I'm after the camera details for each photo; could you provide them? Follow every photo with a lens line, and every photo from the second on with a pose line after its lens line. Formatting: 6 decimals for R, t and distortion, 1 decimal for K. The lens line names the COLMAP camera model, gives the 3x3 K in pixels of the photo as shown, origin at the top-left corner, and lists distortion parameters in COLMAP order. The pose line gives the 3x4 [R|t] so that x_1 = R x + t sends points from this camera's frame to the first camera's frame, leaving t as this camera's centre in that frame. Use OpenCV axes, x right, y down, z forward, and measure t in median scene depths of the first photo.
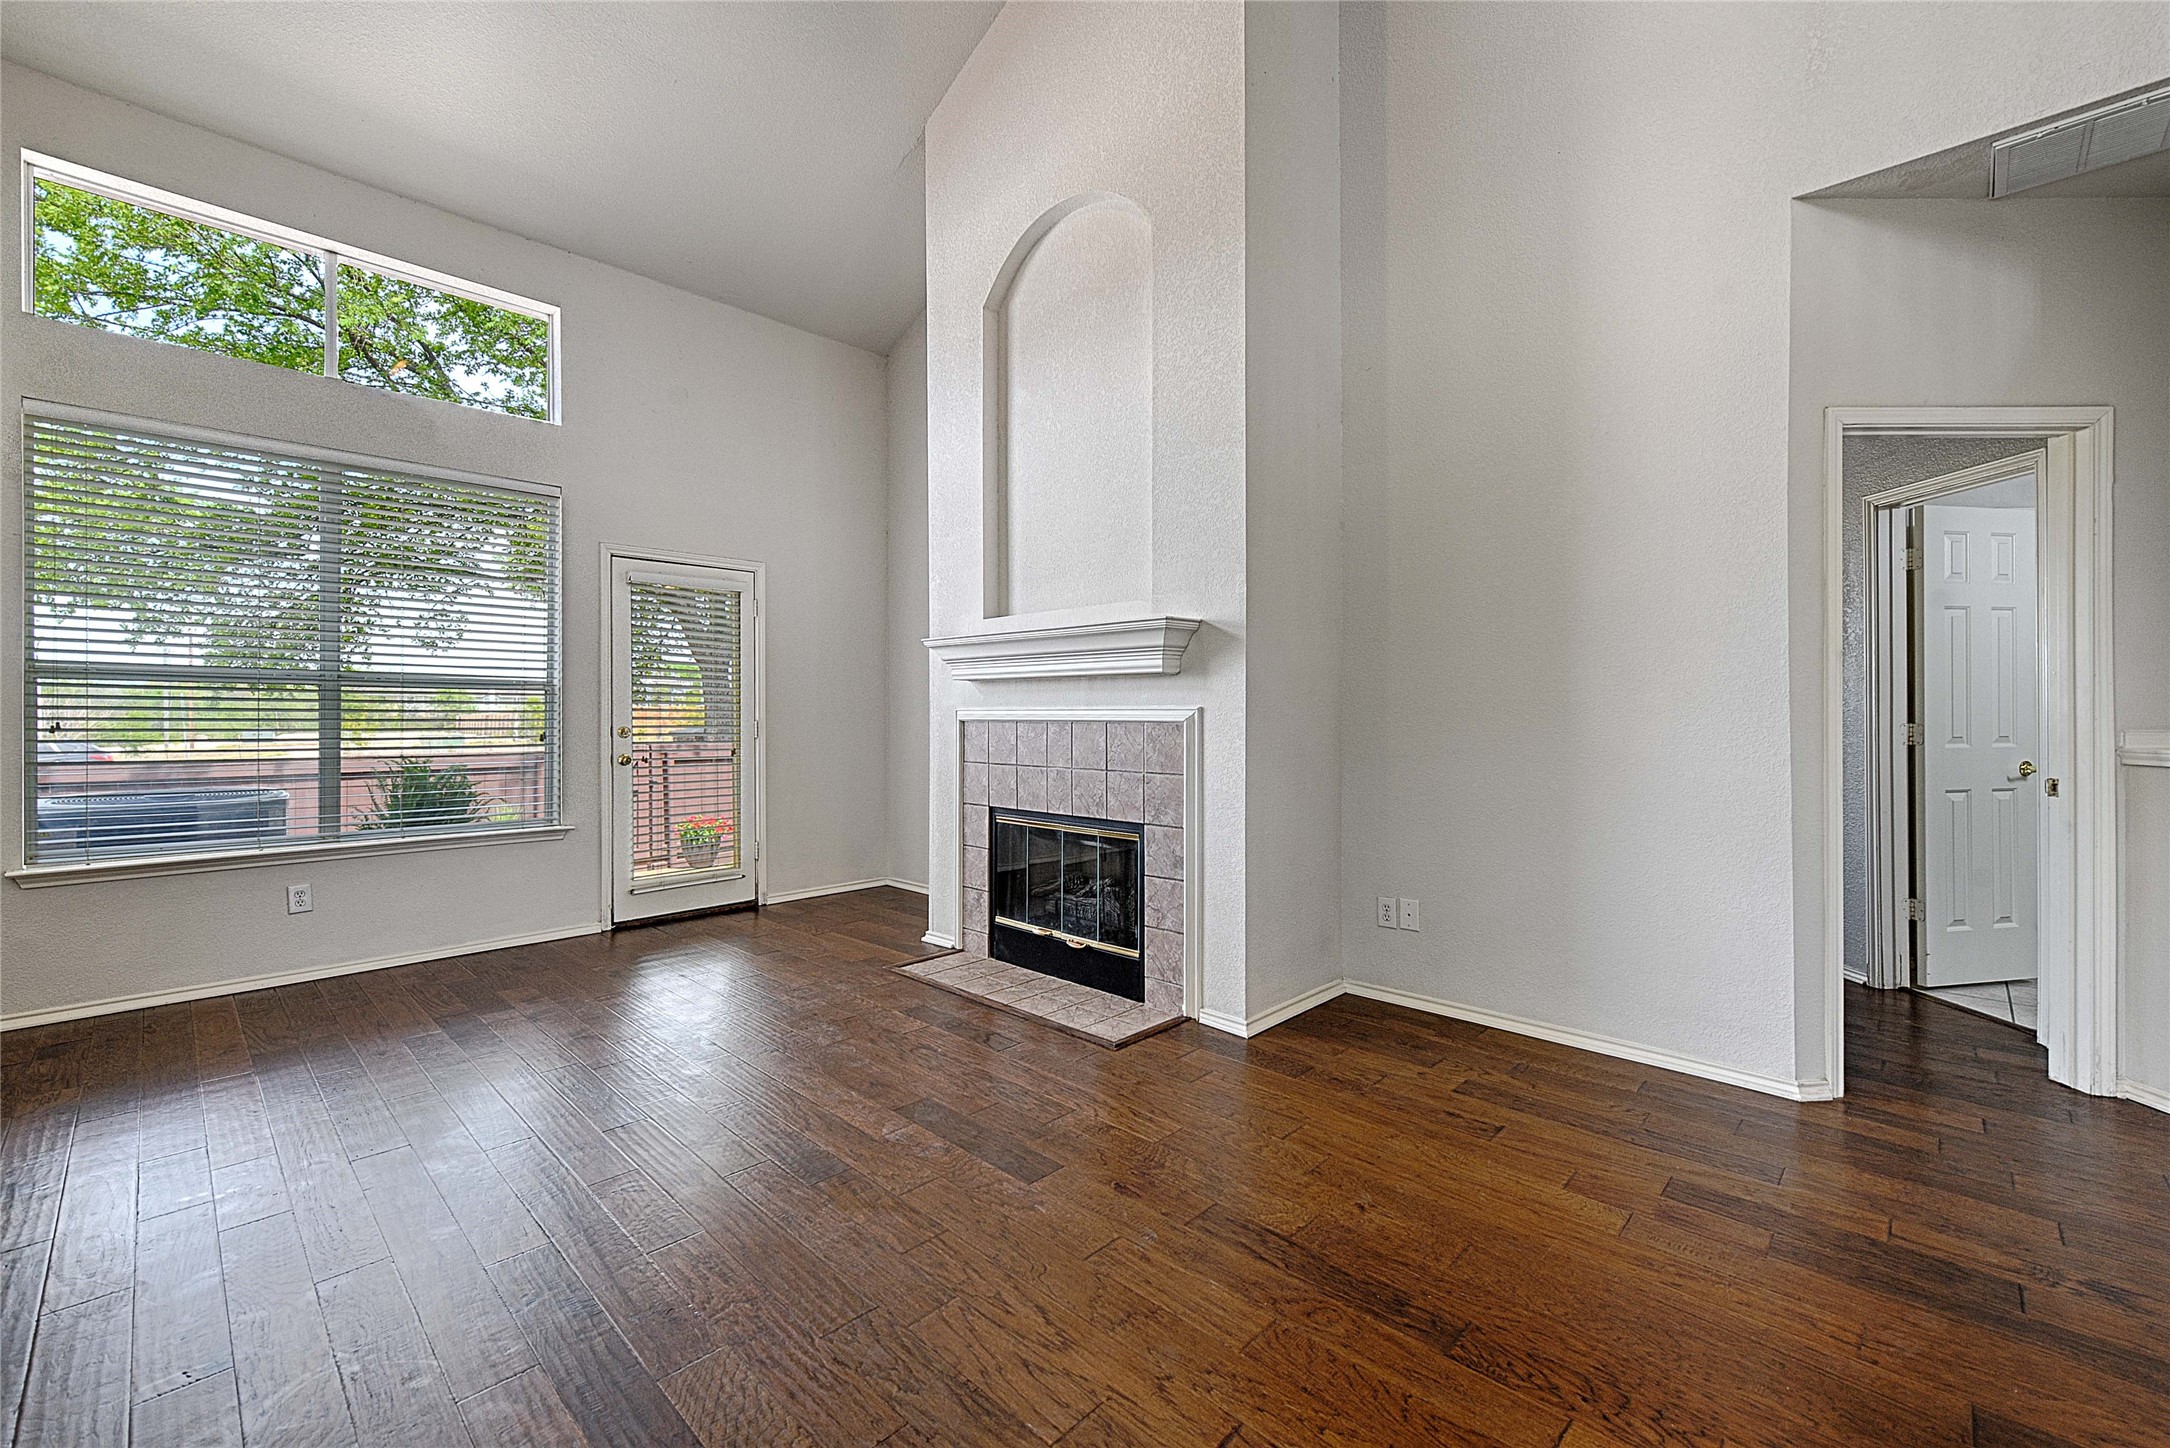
lens RADIAL K [[888.3, 0, 1091.0], [0, 888.3, 712.9], [0, 0, 1]] dist [0.000987, -0.000402]
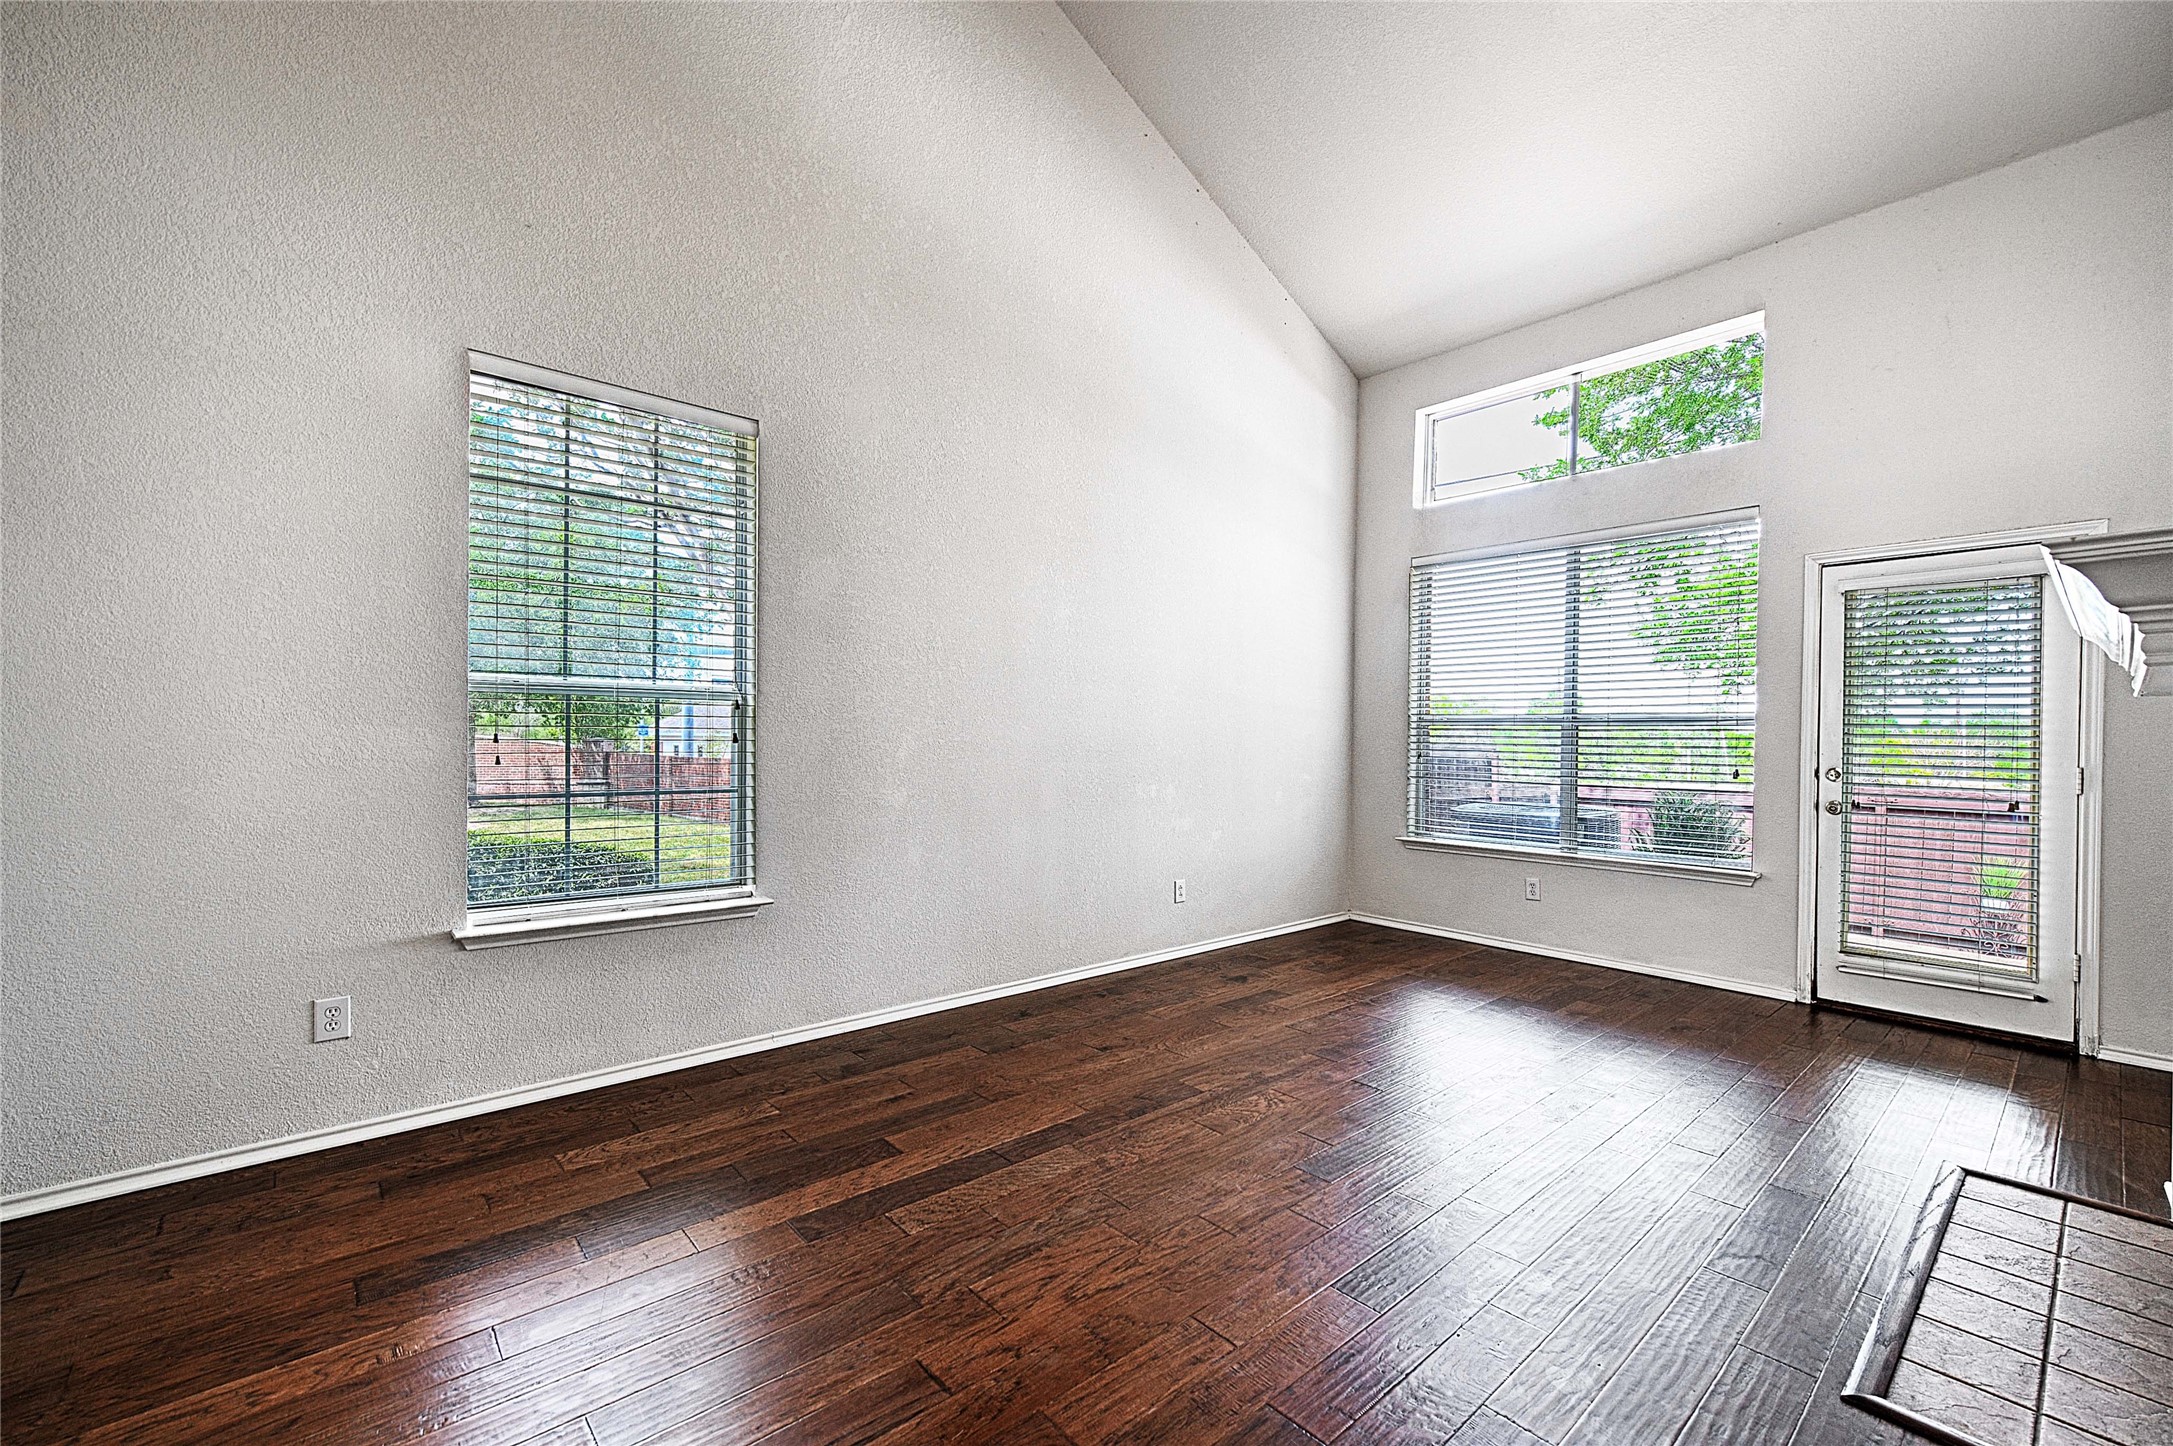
lens RADIAL K [[889.2, 0, 1084.7], [0, 889.2, 739.9], [0, 0, 1]] dist [0.007710, 0.000396]
pose [[-0.102013, -0.004441, -0.994773, 0.513624], [-0.010596, 0.999938, -0.003377, -0.000054], [0.994727, 0.010196, -0.102054, 0.522301]]
